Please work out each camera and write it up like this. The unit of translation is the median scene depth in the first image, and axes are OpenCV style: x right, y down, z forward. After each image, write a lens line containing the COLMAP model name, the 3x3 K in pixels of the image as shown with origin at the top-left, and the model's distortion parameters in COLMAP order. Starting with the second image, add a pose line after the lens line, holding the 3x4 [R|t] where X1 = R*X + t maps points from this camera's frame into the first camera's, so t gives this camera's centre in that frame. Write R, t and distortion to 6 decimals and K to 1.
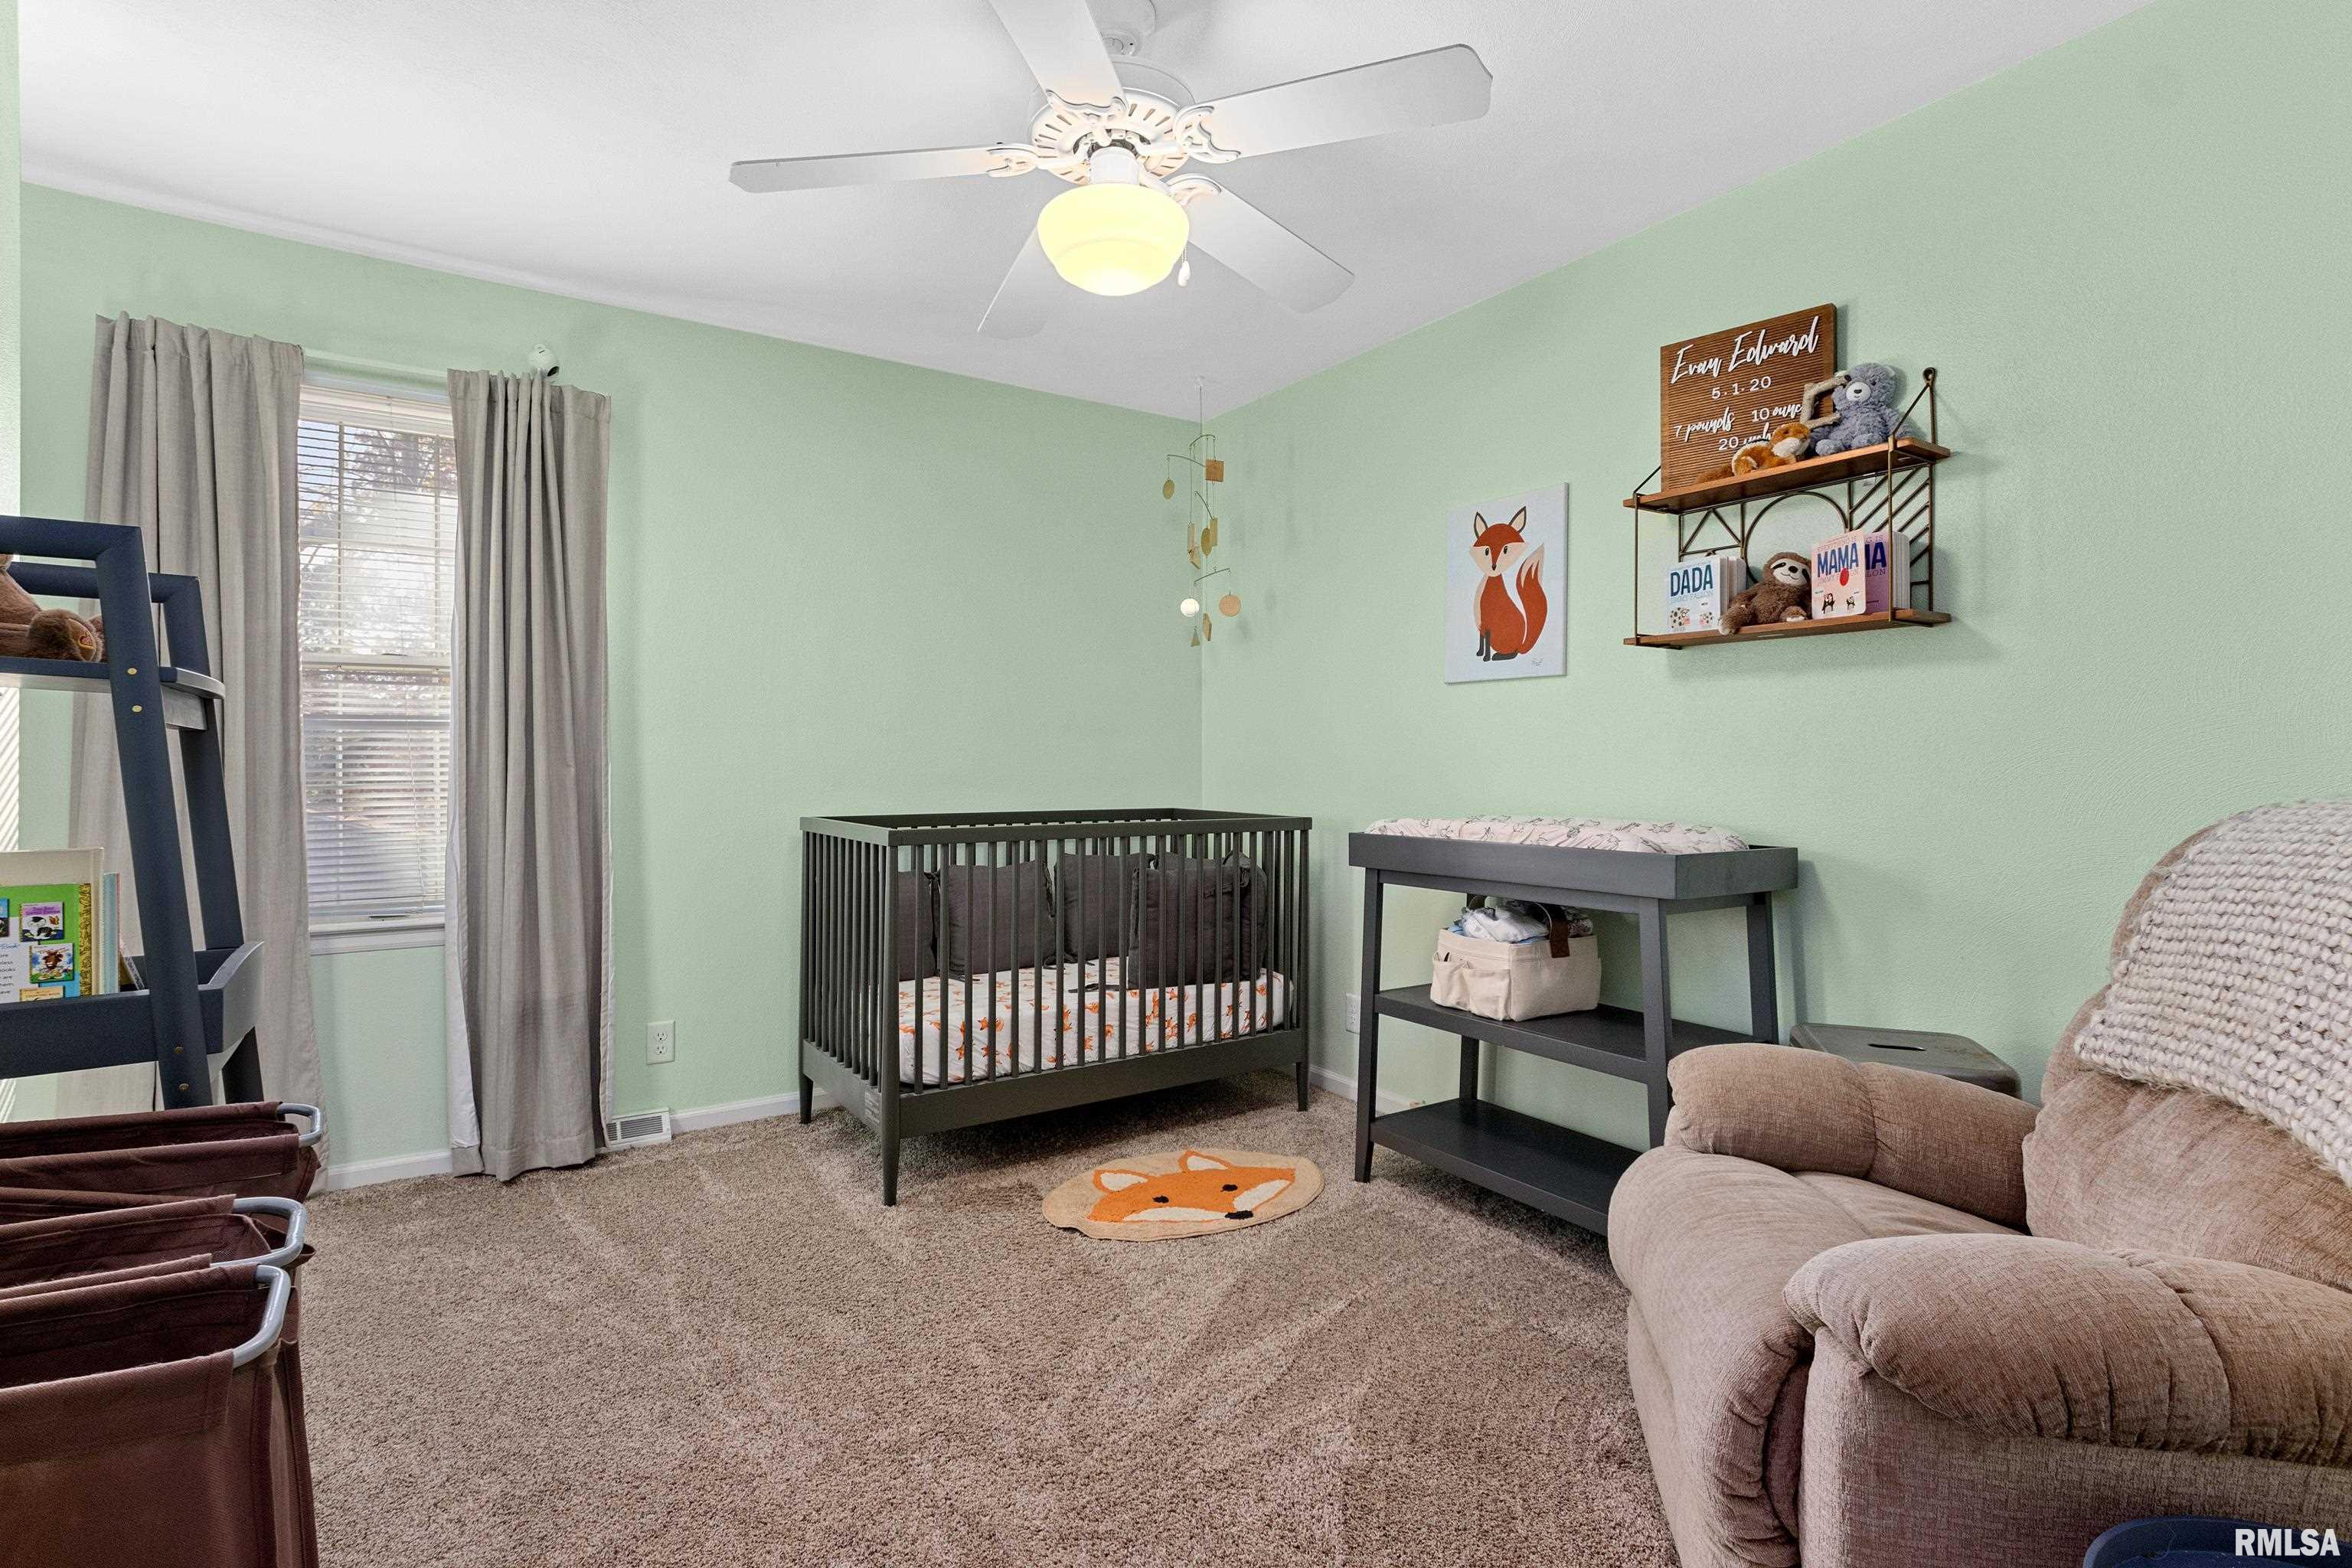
lens RADIAL K [[1097.8, 0, 1160.4], [0, 1097.8, 782.8], [0, 0, 1]] dist [0.004953, -0.000056]
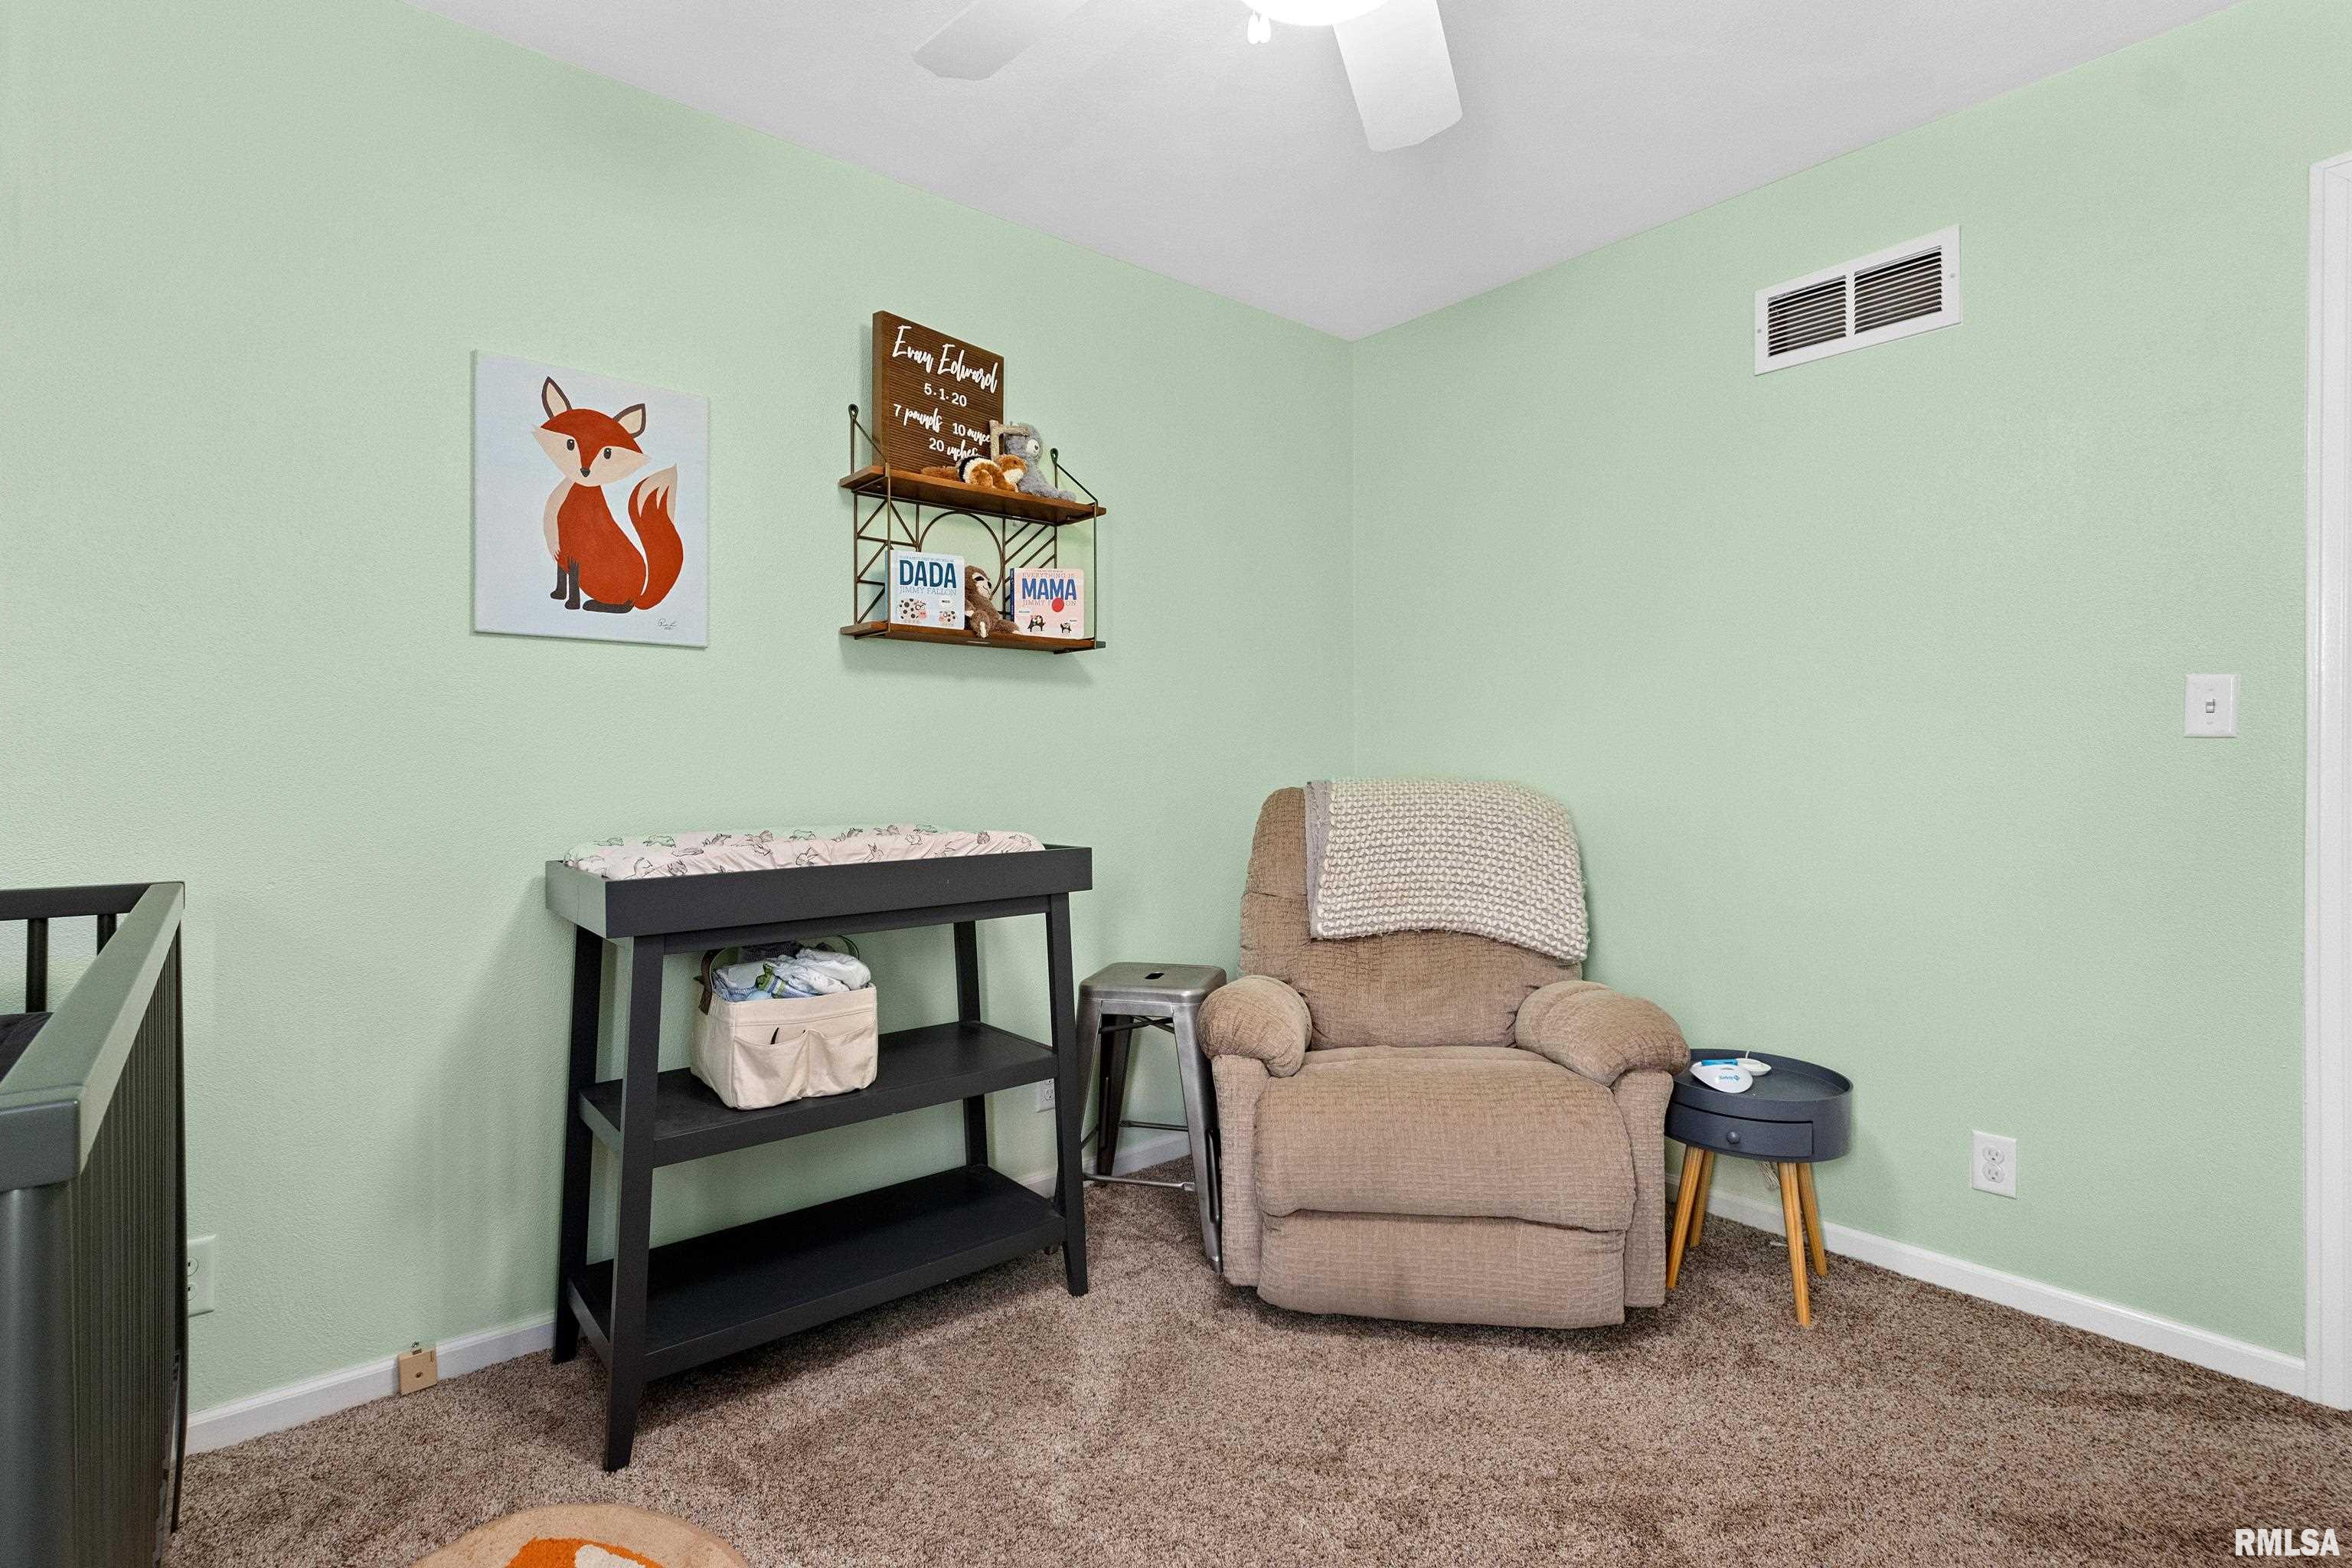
lens RADIAL K [[1097.8, 0, 1160.4], [0, 1097.8, 782.8], [0, 0, 1]] dist [0.004953, -0.000056]
pose [[-0.099829, -0.019200, 0.994819, -0.500797], [0.018681, 0.999601, 0.021167, -0.015683], [-0.994829, 0.020697, -0.099431, 0.882134]]
